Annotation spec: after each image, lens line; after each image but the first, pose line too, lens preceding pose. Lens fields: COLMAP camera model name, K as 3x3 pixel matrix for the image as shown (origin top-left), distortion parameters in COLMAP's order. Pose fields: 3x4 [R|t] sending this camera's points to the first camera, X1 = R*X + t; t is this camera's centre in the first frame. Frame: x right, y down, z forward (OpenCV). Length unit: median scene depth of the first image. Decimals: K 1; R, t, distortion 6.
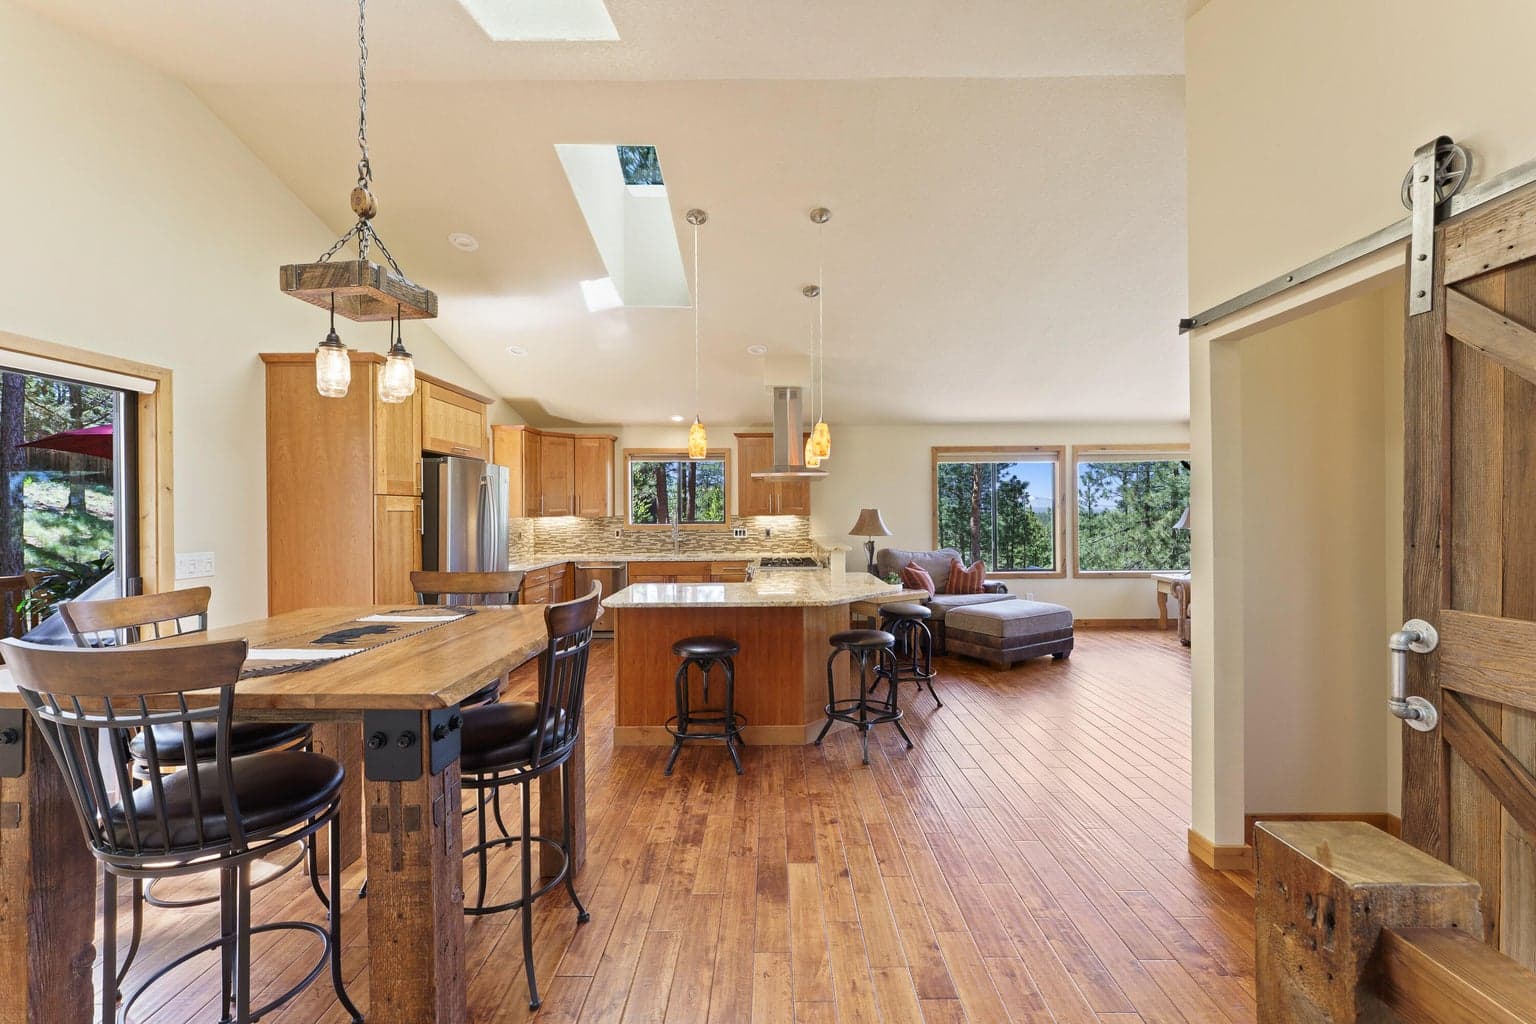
lens RADIAL K [[619.9, 0, 768.0], [0, 619.9, 512.0], [0, 0, 1]] dist [-0.000298, -0.000247]
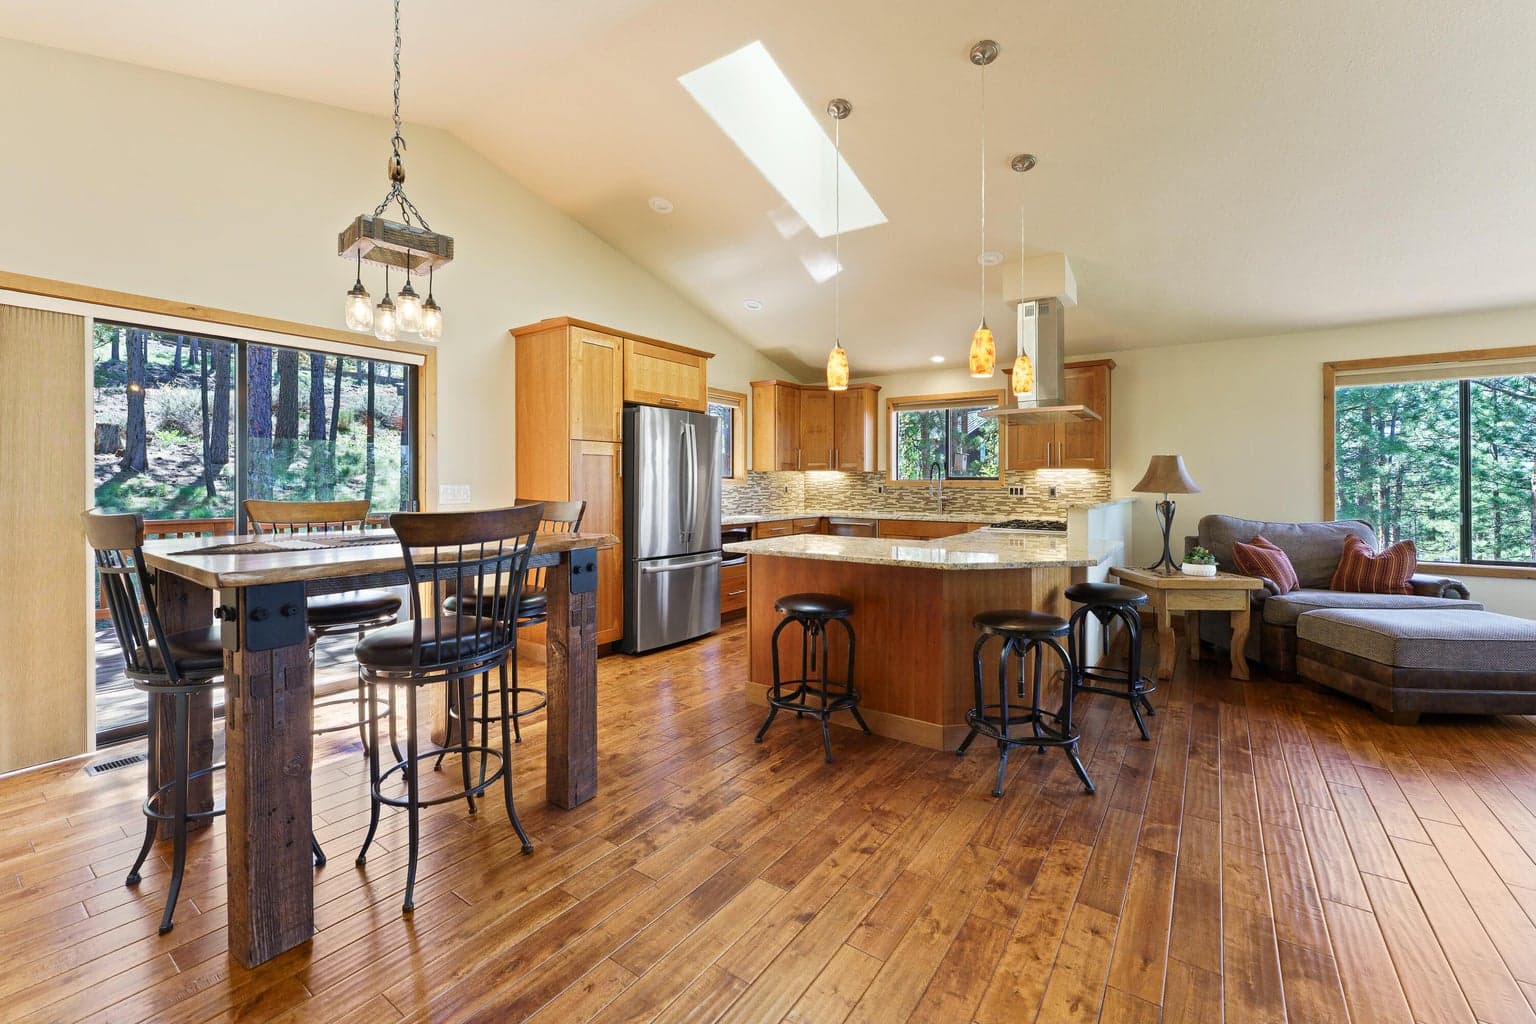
lens RADIAL K [[638.2, 0, 755.3], [0, 638.2, 481.7], [0, 0, 1]] dist [-0.001854, -0.000431]
pose [[0.817380, 0.008629, -0.576034, 0.323388], [-0.007905, 0.999962, 0.003763, 0.041841], [0.576044, 0.001477, 0.817417, 0.223346]]
